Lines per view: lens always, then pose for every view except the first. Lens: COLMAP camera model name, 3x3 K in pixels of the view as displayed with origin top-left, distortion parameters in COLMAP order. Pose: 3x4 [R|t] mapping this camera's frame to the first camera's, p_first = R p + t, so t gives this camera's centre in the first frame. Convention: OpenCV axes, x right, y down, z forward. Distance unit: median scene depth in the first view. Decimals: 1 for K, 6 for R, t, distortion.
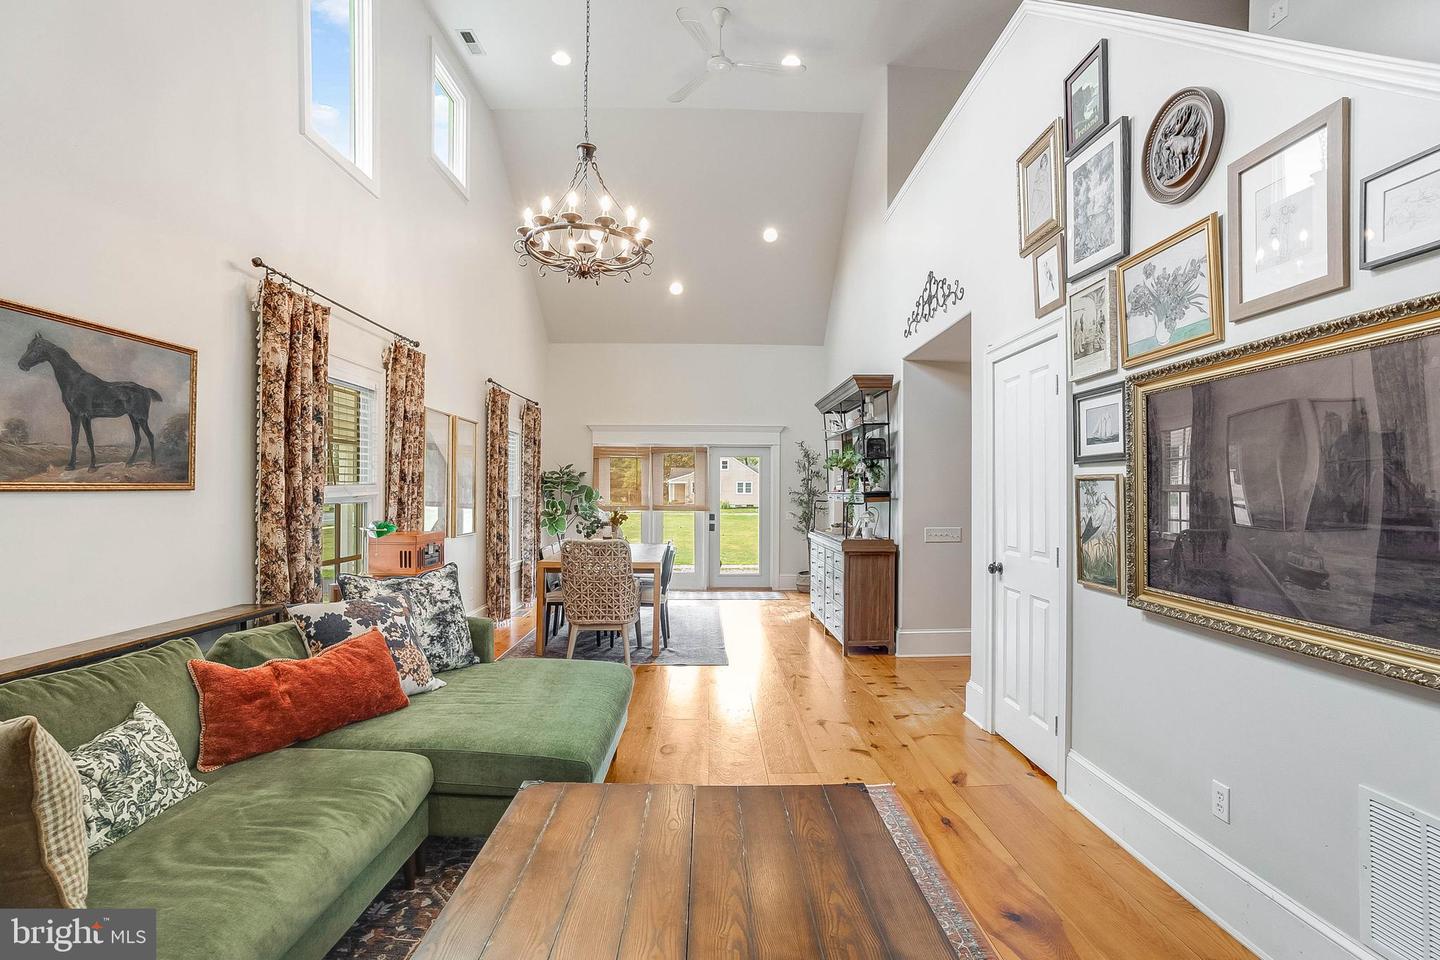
lens RADIAL K [[681.2, 0, 728.4], [0, 681.2, 485.8], [0, 0, 1]] dist [-0.004232, -0.000421]
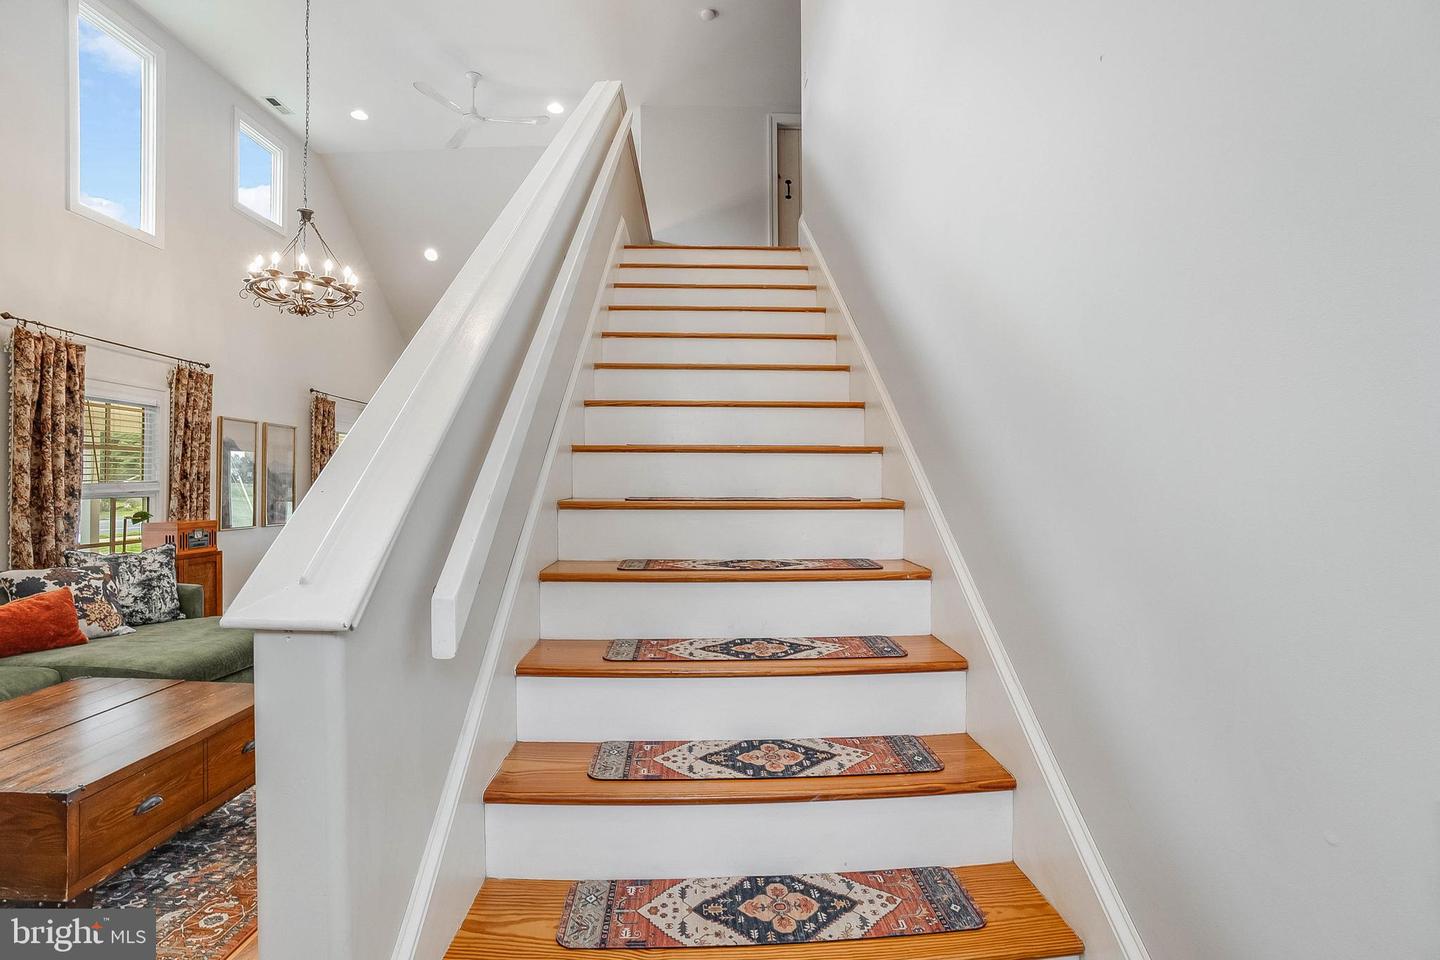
lens RADIAL K [[681.2, 0, 712.5], [0, 681.2, 475.6], [0, 0, 1]] dist [-0.004232, -0.000421]
pose [[0.999901, -0.012045, -0.007242, 0.668523], [0.012018, 0.999920, -0.003820, 0.003788], [0.007287, 0.003733, 0.999966, -0.300114]]
